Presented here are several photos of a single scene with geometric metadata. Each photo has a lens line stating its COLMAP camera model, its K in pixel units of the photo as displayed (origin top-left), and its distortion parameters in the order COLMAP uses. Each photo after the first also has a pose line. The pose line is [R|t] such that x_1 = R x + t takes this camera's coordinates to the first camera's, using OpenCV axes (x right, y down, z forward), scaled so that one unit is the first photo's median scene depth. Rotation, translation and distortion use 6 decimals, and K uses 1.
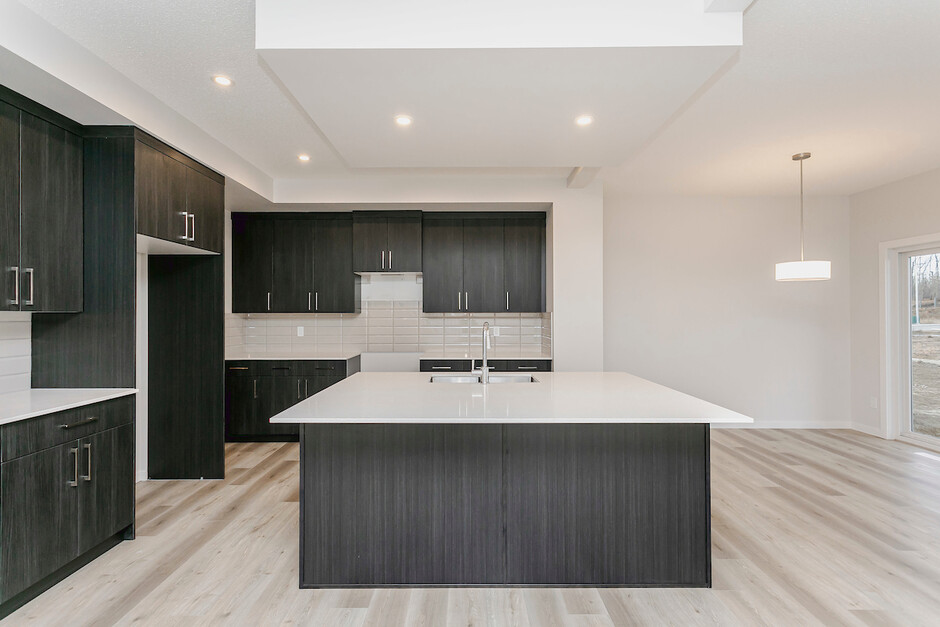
lens RADIAL K [[449.2, 0, 465.6], [0, 449.2, 312.6], [0, 0, 1]] dist [0.003291, 0.001237]
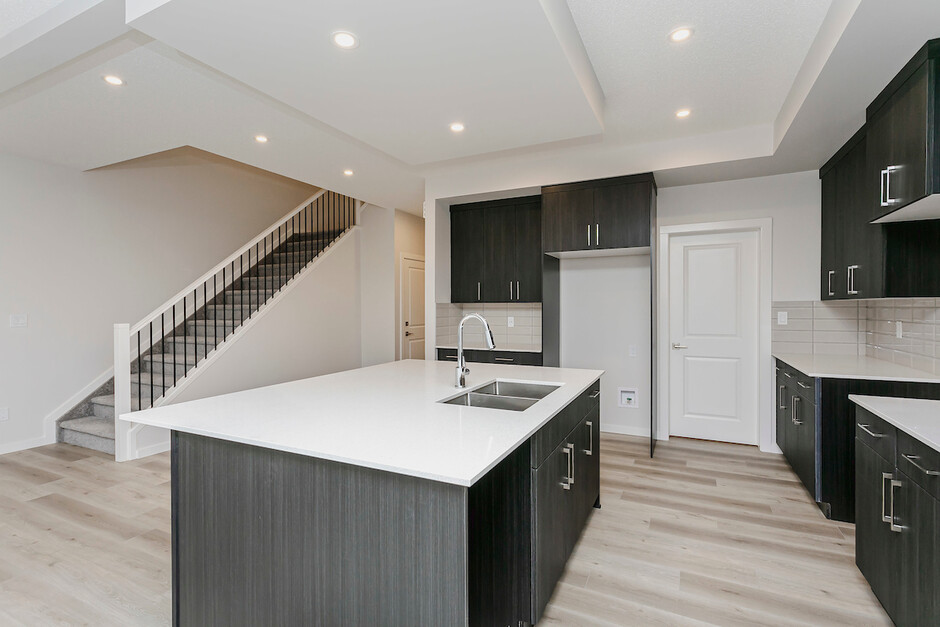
lens RADIAL K [[446.1, 0, 466.9], [0, 446.1, 311.8], [0, 0, 1]] dist [-0.001303, -0.000445]
pose [[-0.435760, 0.012621, -0.899975, 0.843726], [0.008032, 0.999916, 0.010134, 0.013275], [0.900027, -0.002813, -0.435825, 1.498668]]
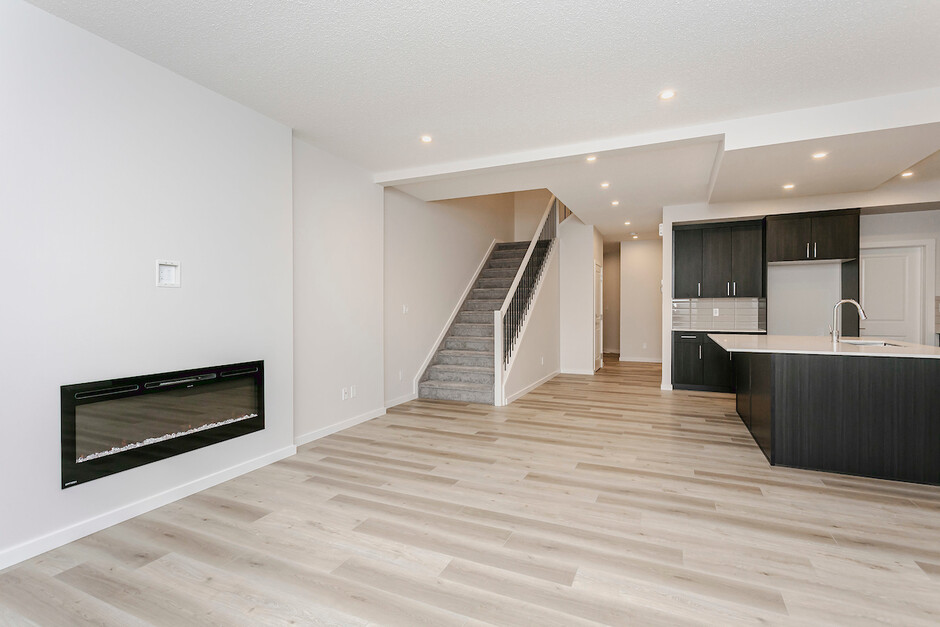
lens RADIAL K [[449.2, 0, 465.6], [0, 449.2, 312.6], [0, 0, 1]] dist [0.003291, 0.001237]
pose [[-0.416093, 0.010617, -0.909260, 2.030845], [0.007828, 0.999937, 0.008094, 0.047644], [0.909288, -0.003750, -0.416150, 0.576960]]
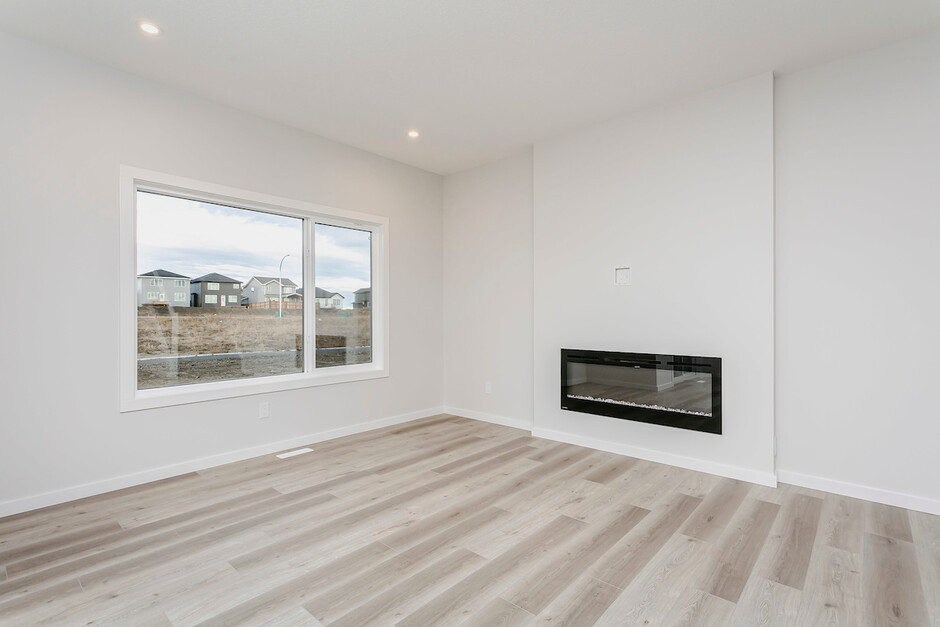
lens RADIAL K [[449.2, 0, 465.6], [0, 449.2, 312.6], [0, 0, 1]] dist [0.003291, 0.001237]
pose [[-0.742955, 0.002903, 0.669335, 0.778319], [-0.003285, 0.999963, -0.007984, 0.085638], [-0.669334, -0.008130, -0.742917, 0.824201]]
